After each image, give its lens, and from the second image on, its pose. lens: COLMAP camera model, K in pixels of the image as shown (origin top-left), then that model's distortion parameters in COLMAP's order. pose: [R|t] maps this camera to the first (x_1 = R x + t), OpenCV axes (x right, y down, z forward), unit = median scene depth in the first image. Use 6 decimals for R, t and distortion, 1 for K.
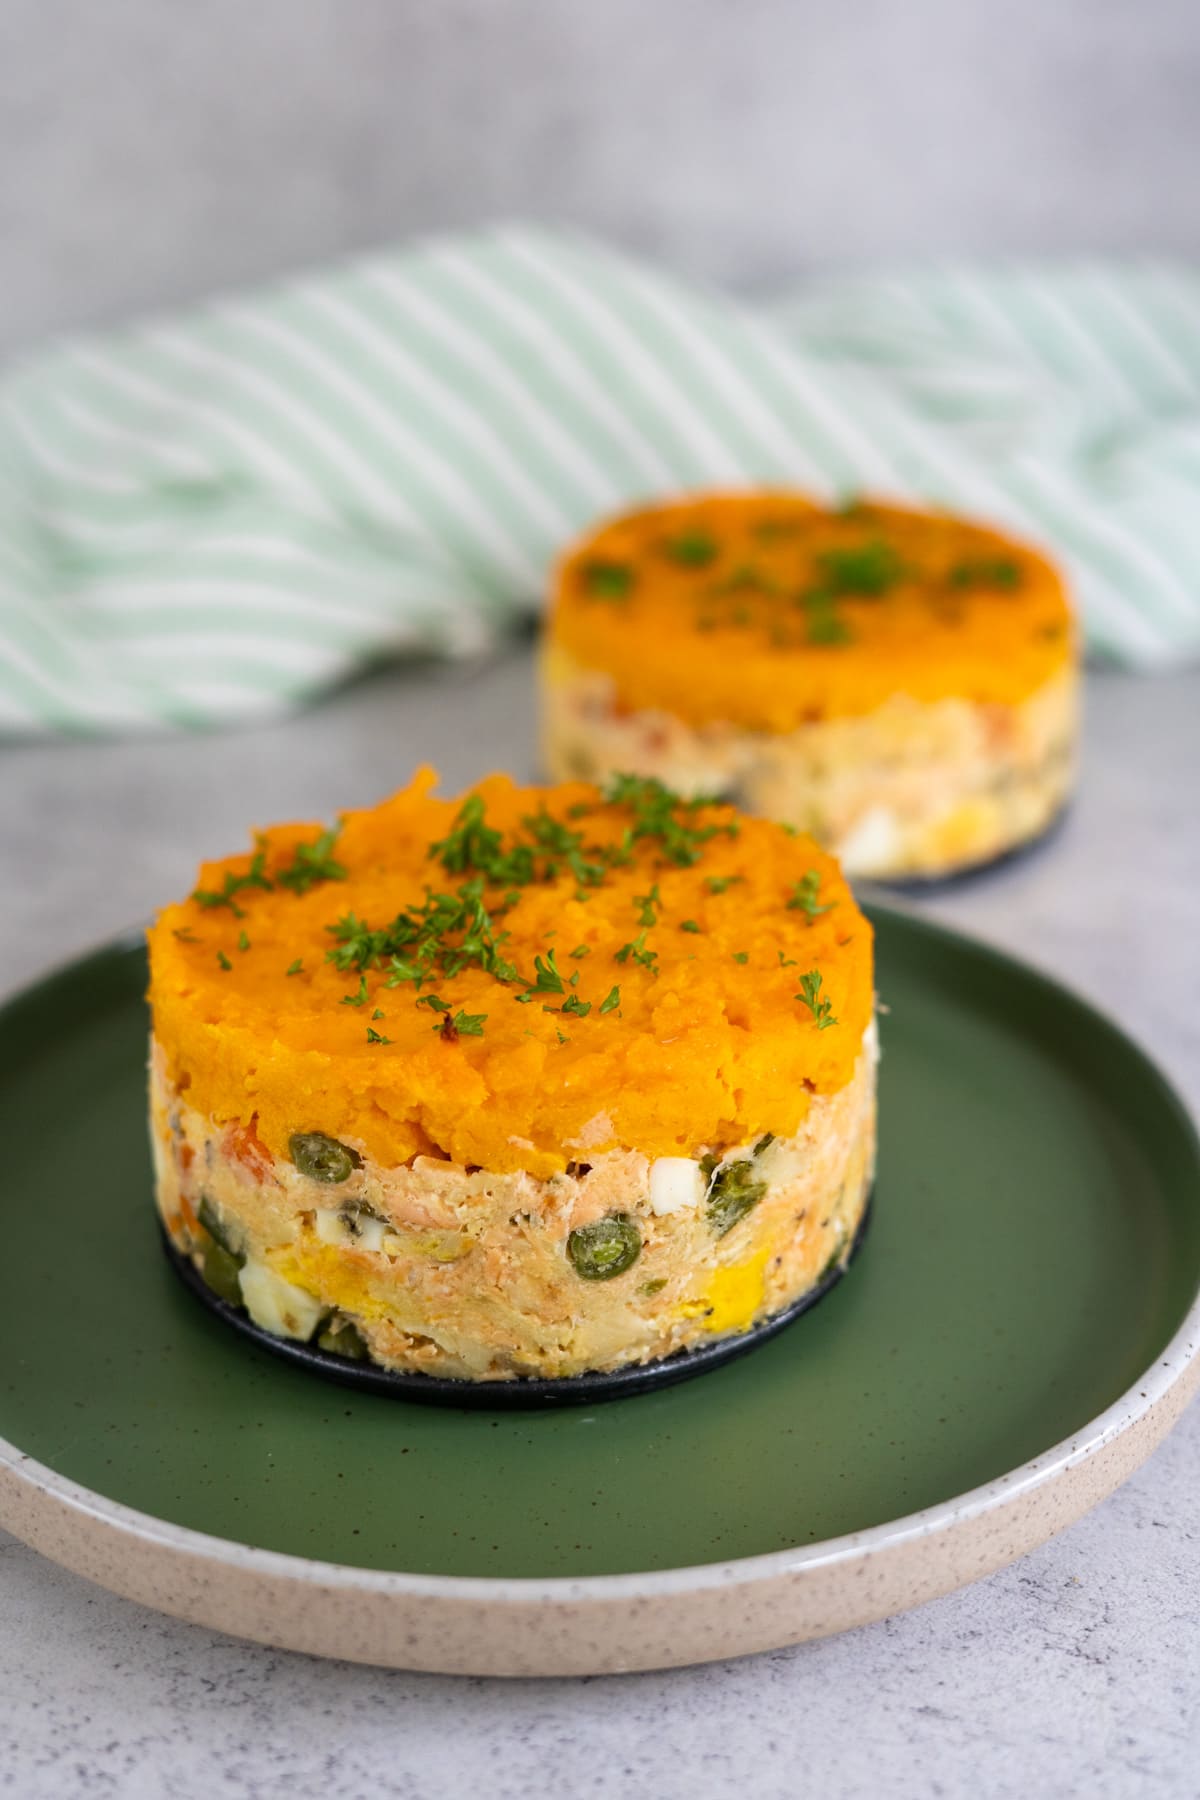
lens RADIAL K [[1861.8, 0, 604.7], [0, 1861.8, 890.4], [0, 0, 1]] dist [-0.032159, 0.000000]
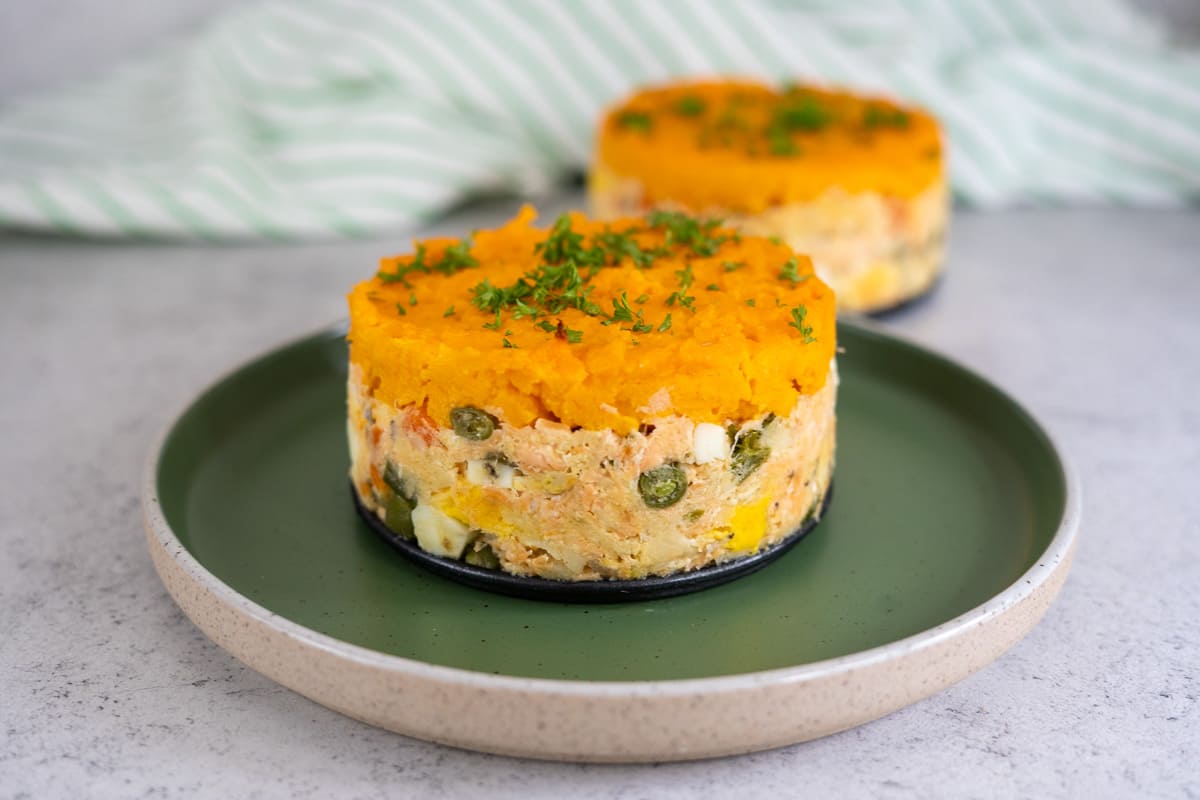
lens RADIAL K [[1241.2, 0, 599.3], [0, 1241.2, 403.4], [0, 0, 1]] dist [-0.032159, 0.000000]
pose [[0.999987, 0.002270, 0.004511, -0.053916], [-0.002135, 0.999555, -0.029765, 0.152236], [-0.004576, 0.029755, 0.999547, 0.010933]]
